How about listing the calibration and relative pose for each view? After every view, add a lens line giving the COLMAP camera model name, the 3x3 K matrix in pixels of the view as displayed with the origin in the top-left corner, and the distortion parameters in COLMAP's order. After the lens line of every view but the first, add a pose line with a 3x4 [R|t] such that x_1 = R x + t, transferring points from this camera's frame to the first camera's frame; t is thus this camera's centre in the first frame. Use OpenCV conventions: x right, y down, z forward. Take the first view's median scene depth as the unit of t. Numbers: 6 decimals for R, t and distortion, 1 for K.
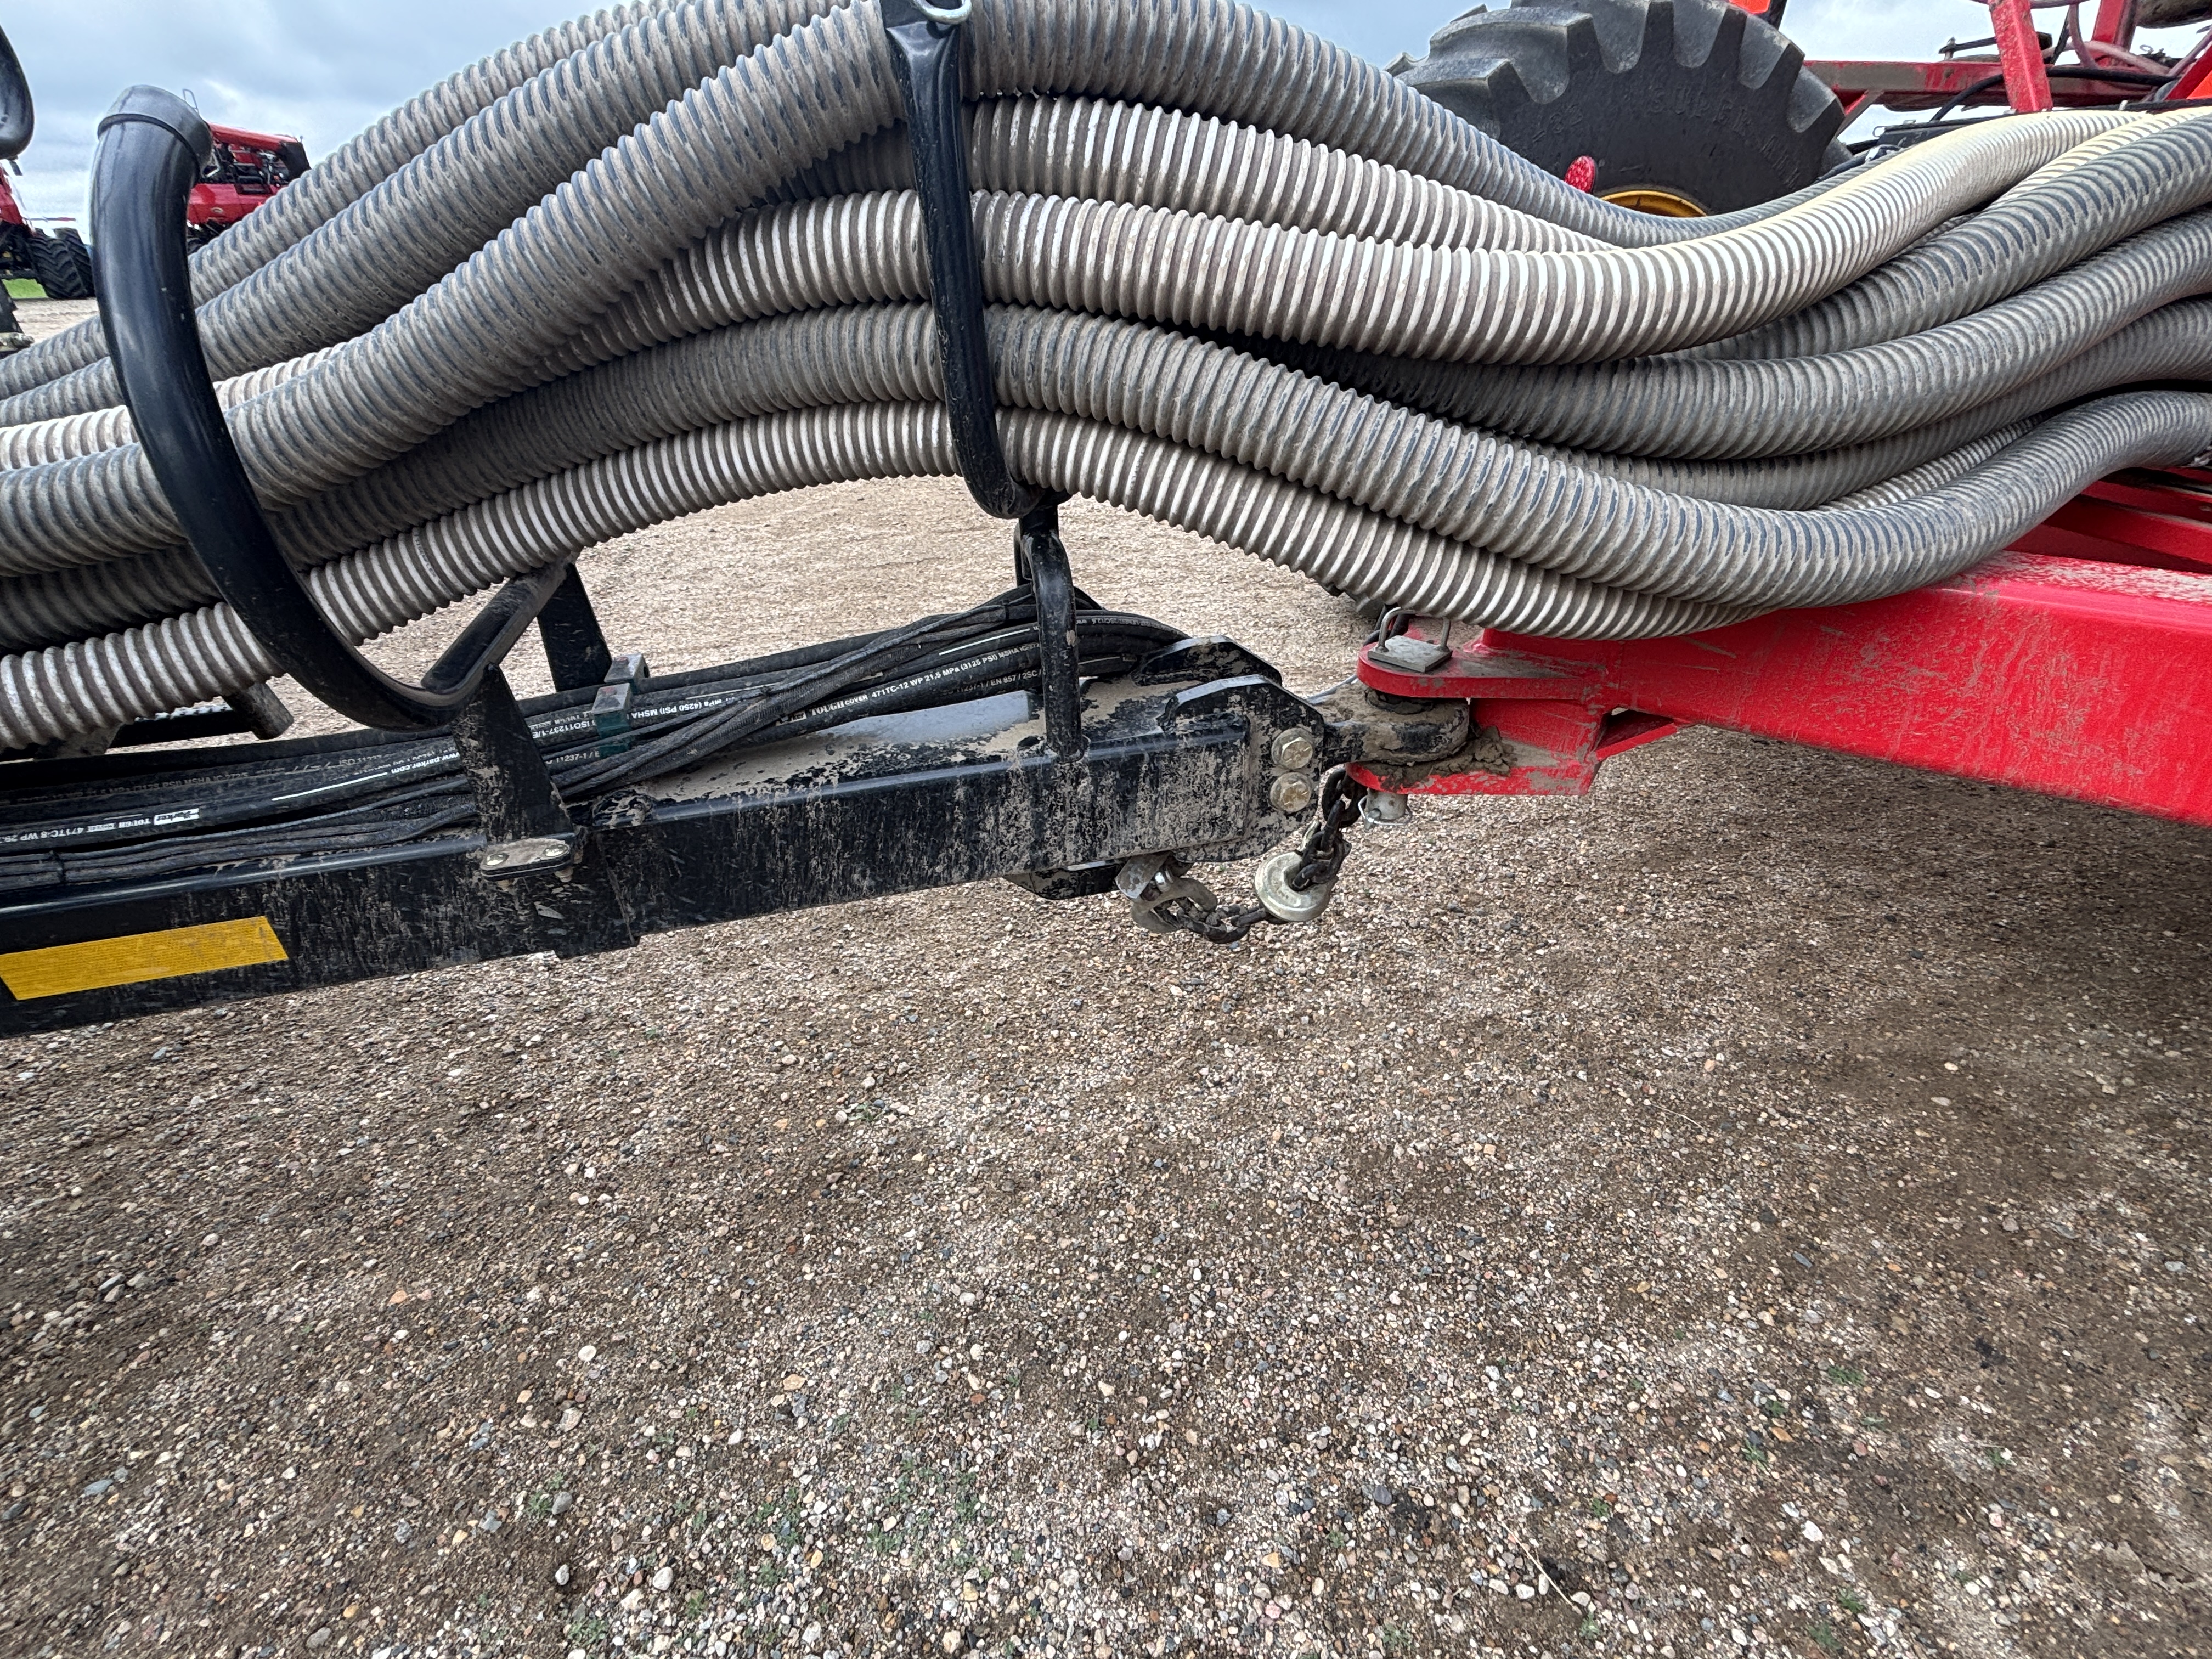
lens RADIAL K [[1024.1, 0, 1117.5], [0, 1024.1, 835.1], [0, 0, 1]] dist [-0.000178, 0.000529]
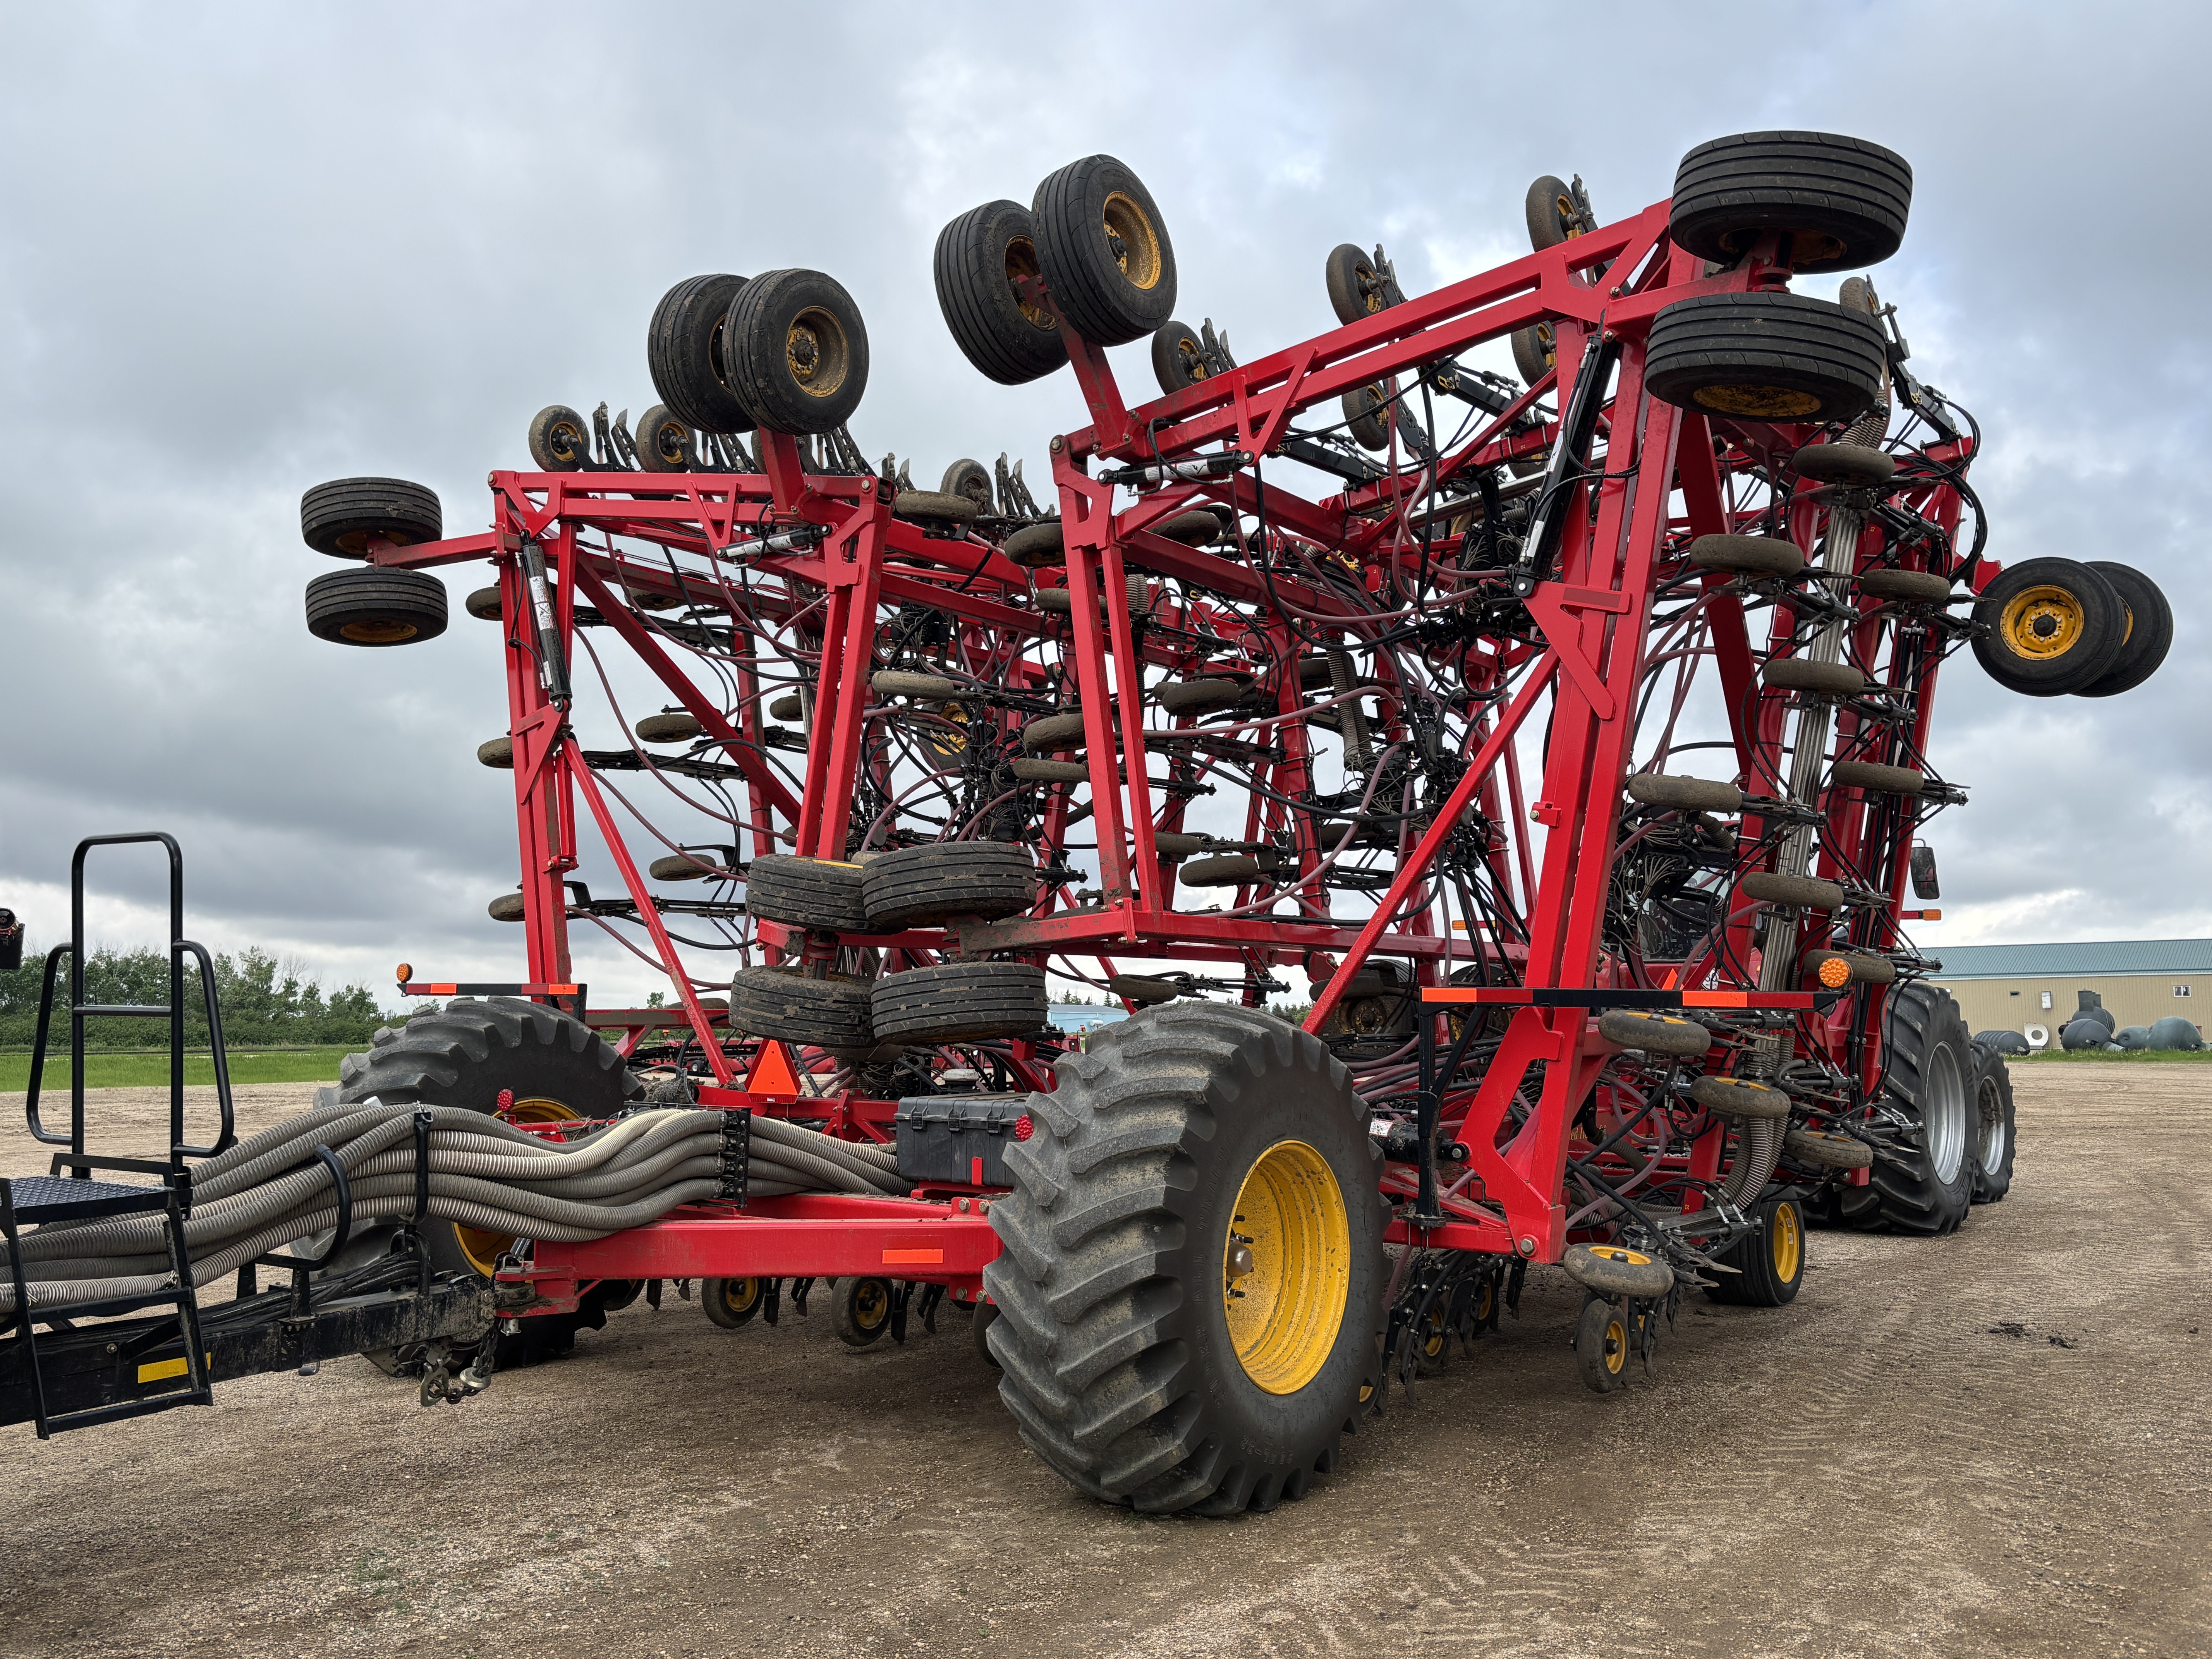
lens RADIAL K [[1997.2, 0, 1075.1], [0, 1997.2, 820.7], [0, 0, 1]] dist [0.001917, -0.002321]
pose [[0.757729, 0.070368, 0.648765, -2.796209], [0.325056, 0.821354, -0.468739, 2.397089], [-0.565850, 0.566062, 0.599490, -4.972302]]
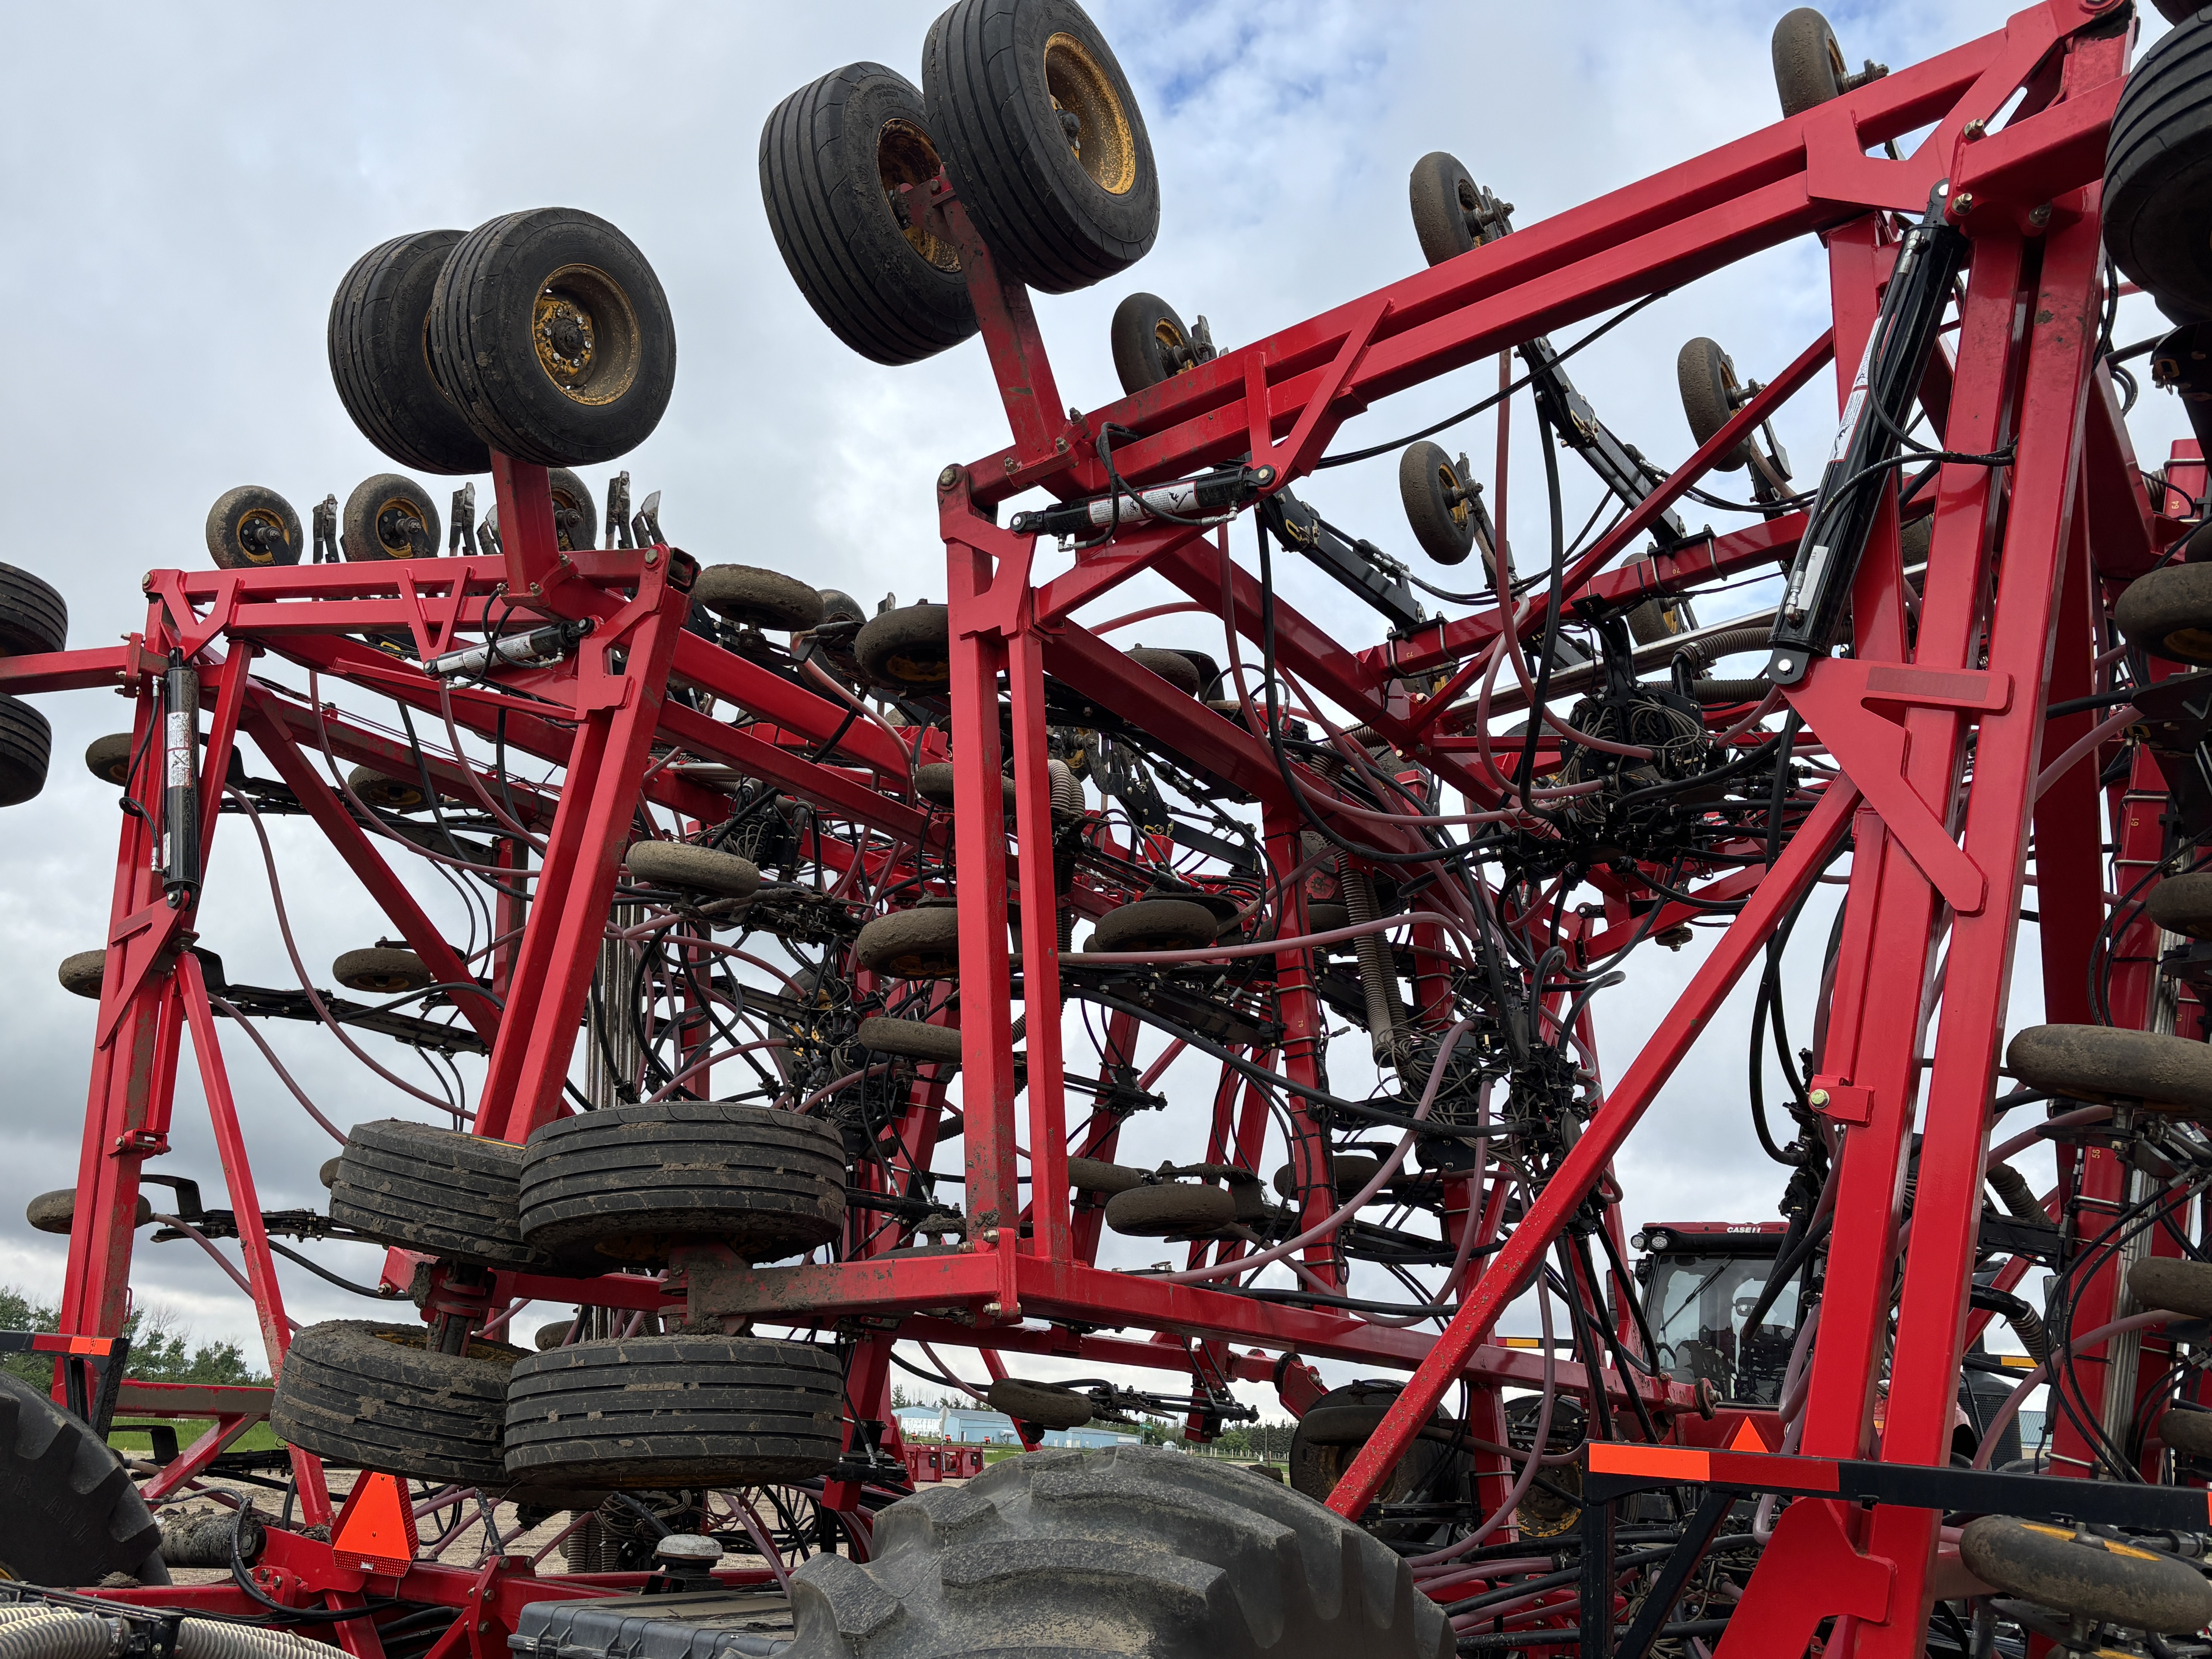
lens RADIAL K [[1997.2, 0, 1075.1], [0, 1997.2, 820.7], [0, 0, 1]] dist [0.001917, -0.002321]
pose [[0.727529, 0.247305, 0.639955, -0.235761], [0.289180, 0.735330, -0.612915, 0.969695], [-0.622155, 0.630975, 0.463458, -2.714658]]
